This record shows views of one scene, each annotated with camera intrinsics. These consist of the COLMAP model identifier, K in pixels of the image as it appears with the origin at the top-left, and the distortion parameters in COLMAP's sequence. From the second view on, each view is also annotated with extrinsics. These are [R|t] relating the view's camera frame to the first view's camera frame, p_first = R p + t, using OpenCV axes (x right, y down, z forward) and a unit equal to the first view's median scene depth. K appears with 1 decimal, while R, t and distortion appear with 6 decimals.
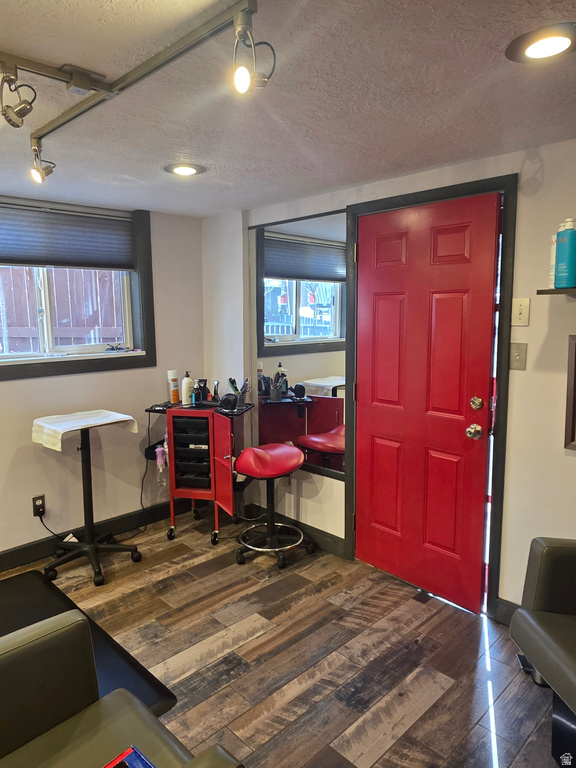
lens RADIAL K [[521.3, 0, 289.4], [0, 521.3, 376.5], [0, 0, 1]] dist [-0.000579, -0.003427]
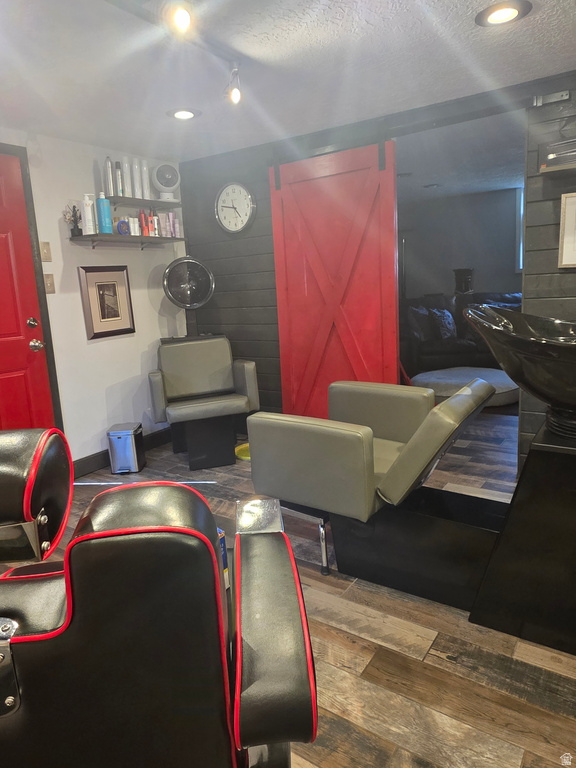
lens RADIAL K [[521.3, 0, 287.1], [0, 521.3, 381.3], [0, 0, 1]] dist [-0.000579, -0.003427]
pose [[-0.193205, -0.163253, 0.967481, -1.064917], [0.177690, 0.963933, 0.198139, 0.048972], [-0.964934, 0.210193, -0.157229, 0.654585]]
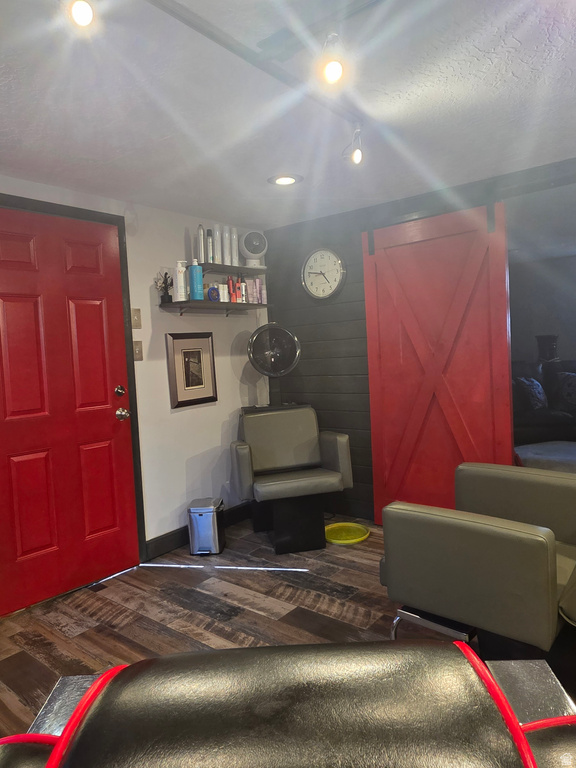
lens RADIAL K [[521.3, 0, 285.6], [0, 521.3, 380.0], [0, 0, 1]] dist [-0.000579, -0.003427]
pose [[-0.107608, -0.041655, 0.993320, -0.939344], [0.176248, 0.982497, 0.060295, 0.021412], [-0.978446, 0.181559, -0.098383, 0.764539]]
